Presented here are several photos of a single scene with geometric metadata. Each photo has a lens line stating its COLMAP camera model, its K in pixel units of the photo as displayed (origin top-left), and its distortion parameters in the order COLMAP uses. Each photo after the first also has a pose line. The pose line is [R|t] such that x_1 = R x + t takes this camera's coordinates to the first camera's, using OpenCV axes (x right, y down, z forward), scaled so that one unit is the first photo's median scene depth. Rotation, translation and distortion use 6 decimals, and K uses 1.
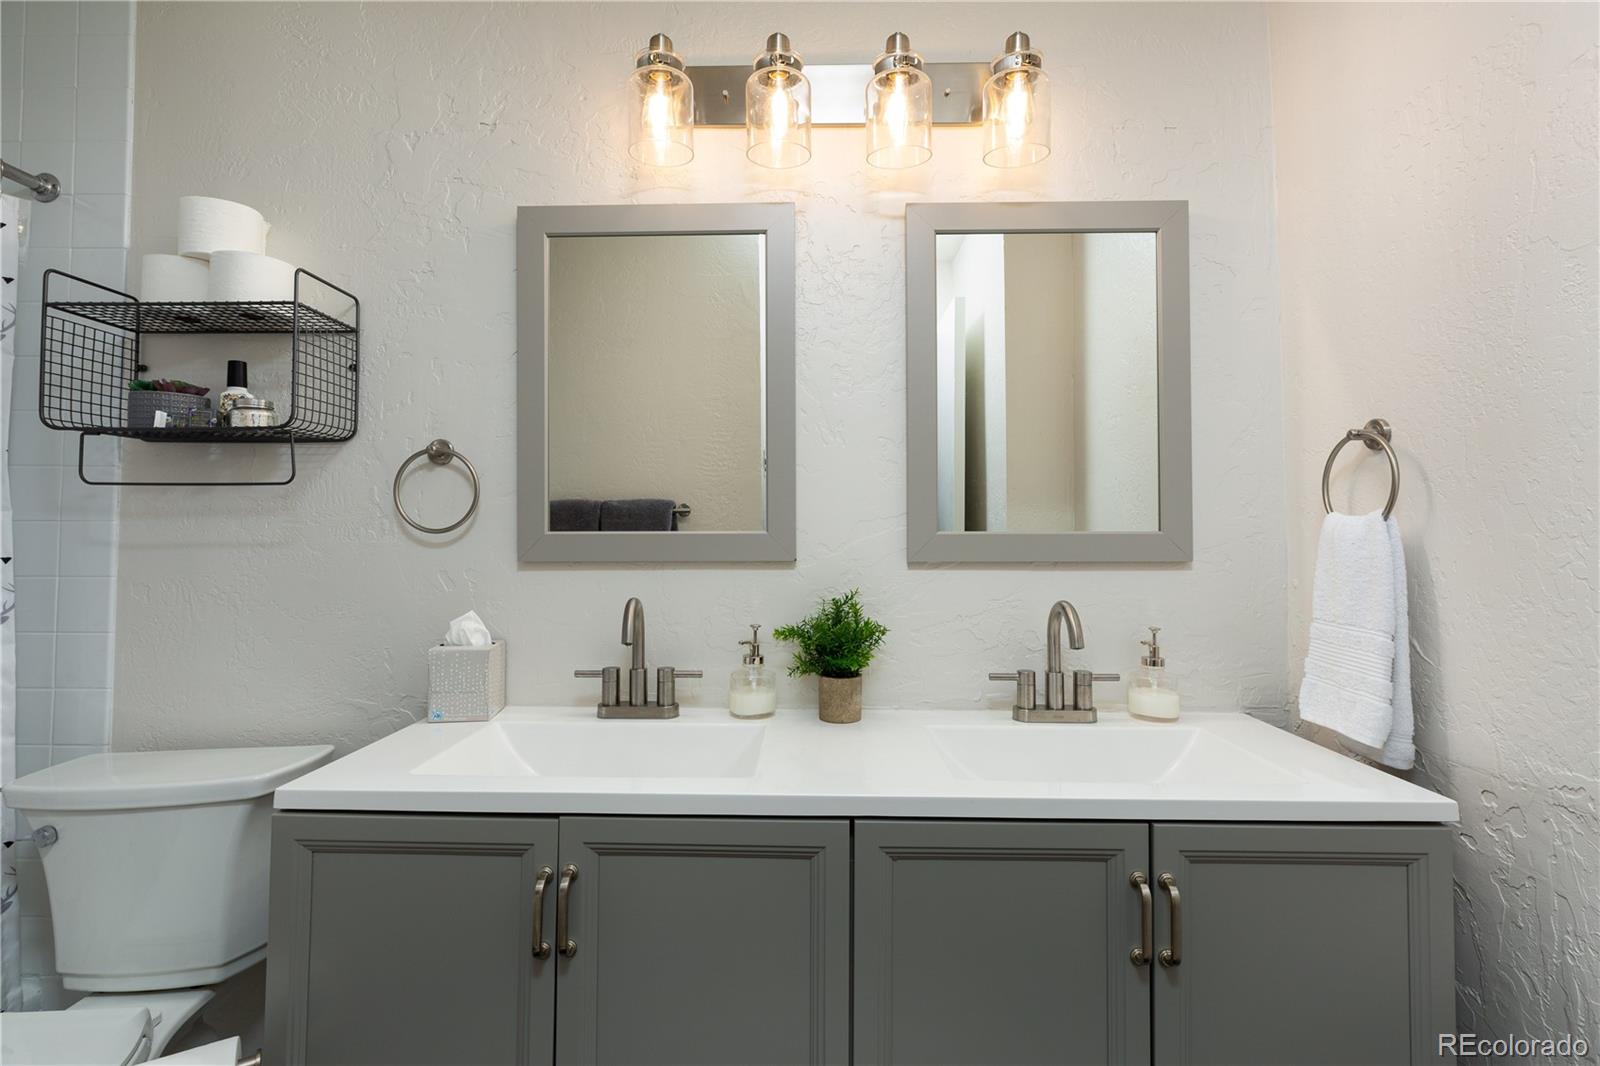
lens RADIAL K [[753.5, 0, 796.4], [0, 753.5, 519.9], [0, 0, 1]] dist [0.008613, 0.004388]
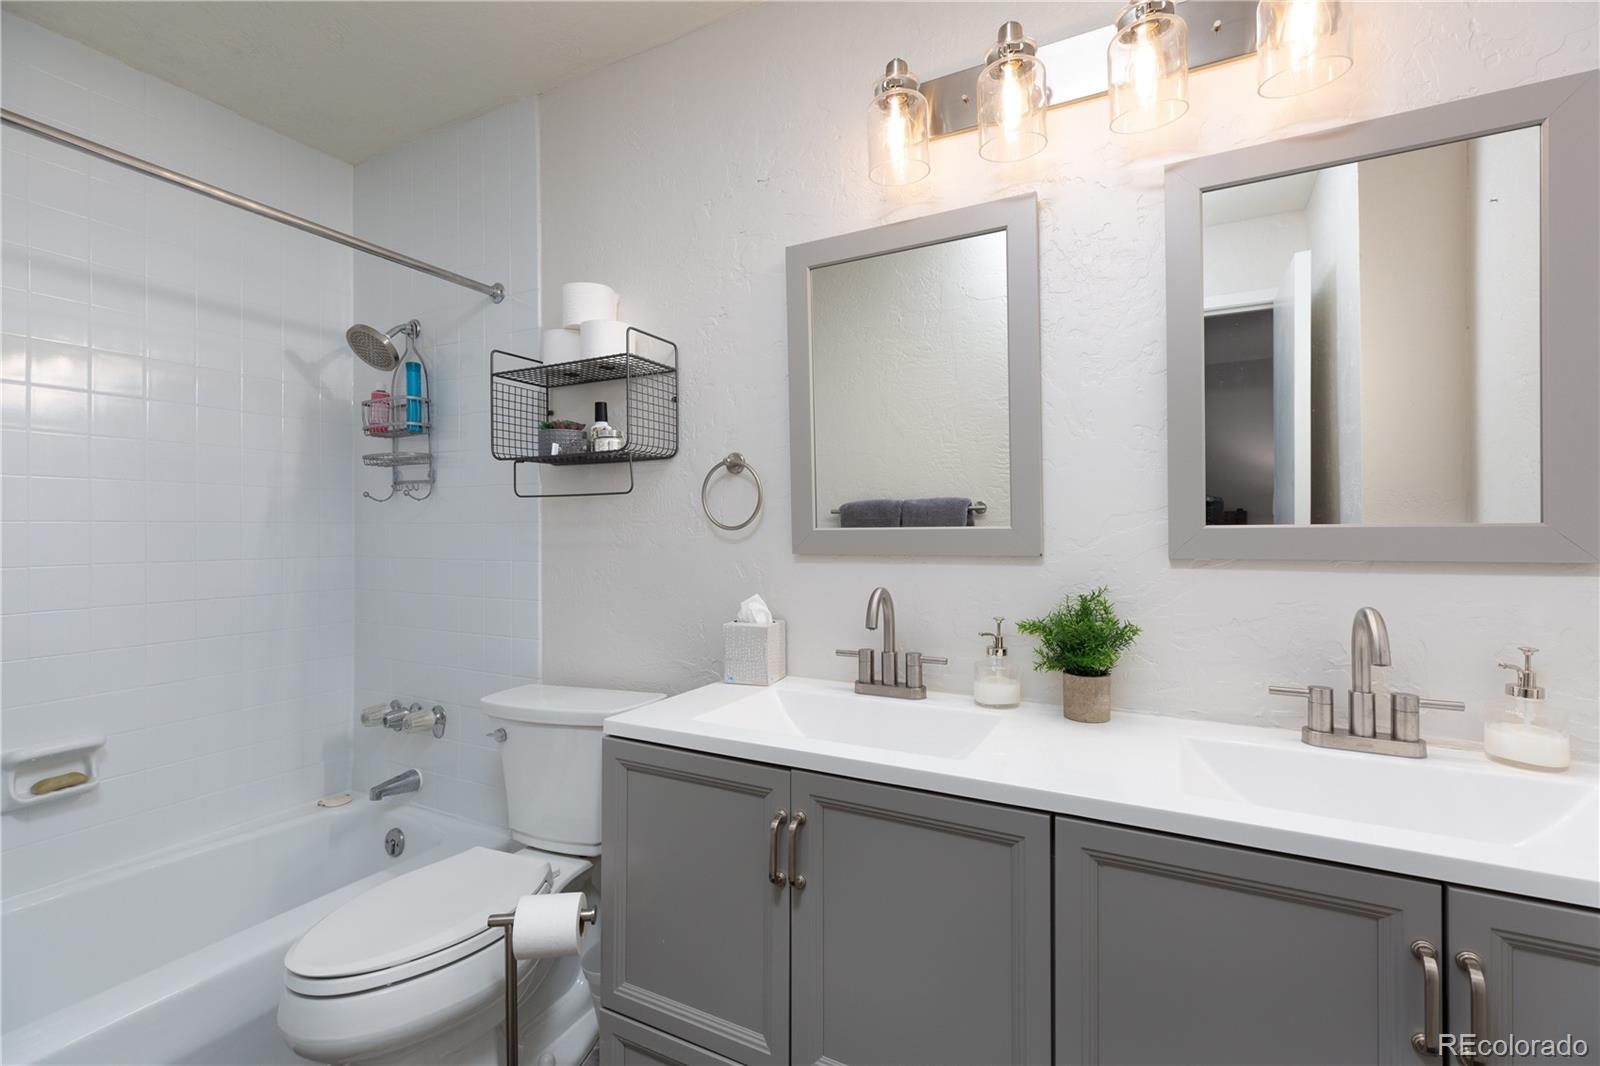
lens RADIAL K [[718.2, 0, 803.4], [0, 718.2, 537.5], [0, 0, 1]] dist [0.030226, -0.002288]
pose [[0.899175, -0.000726, -0.437588, 0.141136], [0.012669, 0.999623, 0.024374, 0.003076], [0.437405, -0.027460, 0.898845, 0.005713]]
